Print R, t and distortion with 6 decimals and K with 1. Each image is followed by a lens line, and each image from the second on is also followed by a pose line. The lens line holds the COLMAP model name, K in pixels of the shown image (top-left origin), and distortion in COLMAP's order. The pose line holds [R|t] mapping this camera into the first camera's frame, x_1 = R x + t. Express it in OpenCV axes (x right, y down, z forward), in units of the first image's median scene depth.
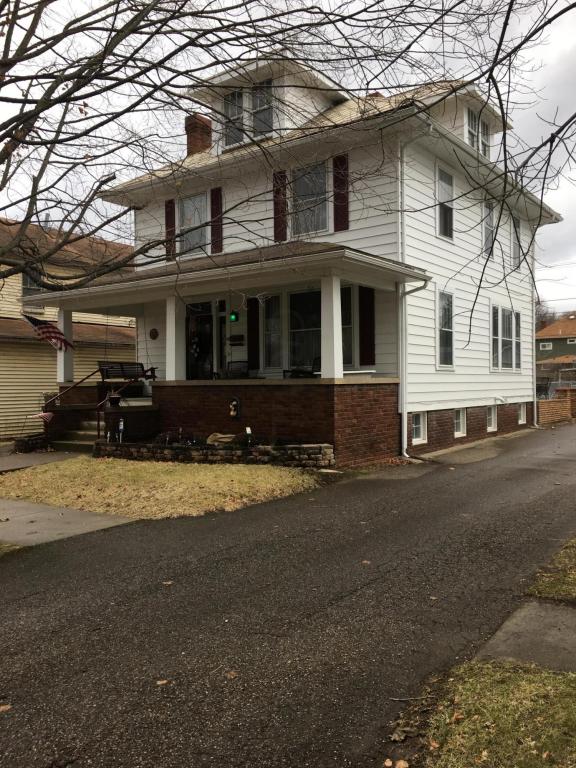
lens RADIAL K [[669.5, 0, 288.0], [0, 669.5, 384.0], [0, 0, 1]] dist [0.097537, -0.006902]
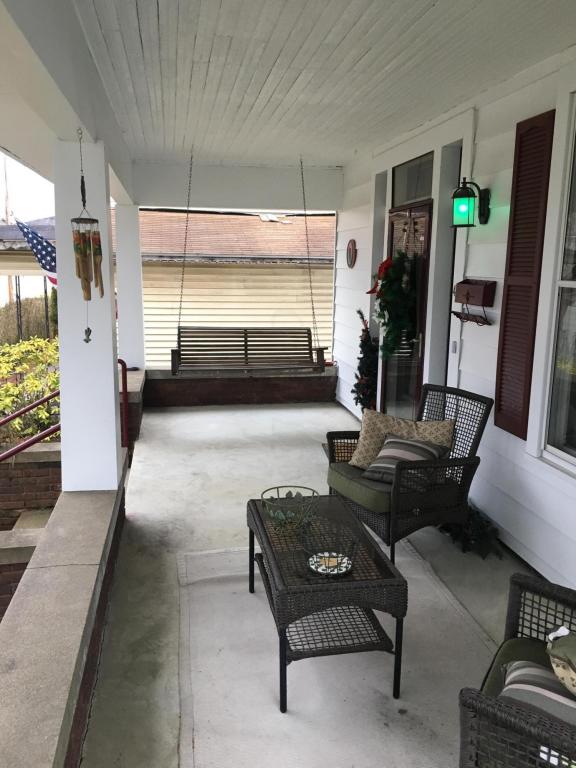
lens RADIAL K [[669.5, 0, 288.0], [0, 669.5, 384.0], [0, 0, 1]] dist [0.097537, -0.006902]
pose [[0.711859, 0.139871, -0.688254, 0.055778], [-0.018904, 0.983429, 0.180307, -0.078395], [0.702068, -0.115342, 0.702707, 0.763010]]
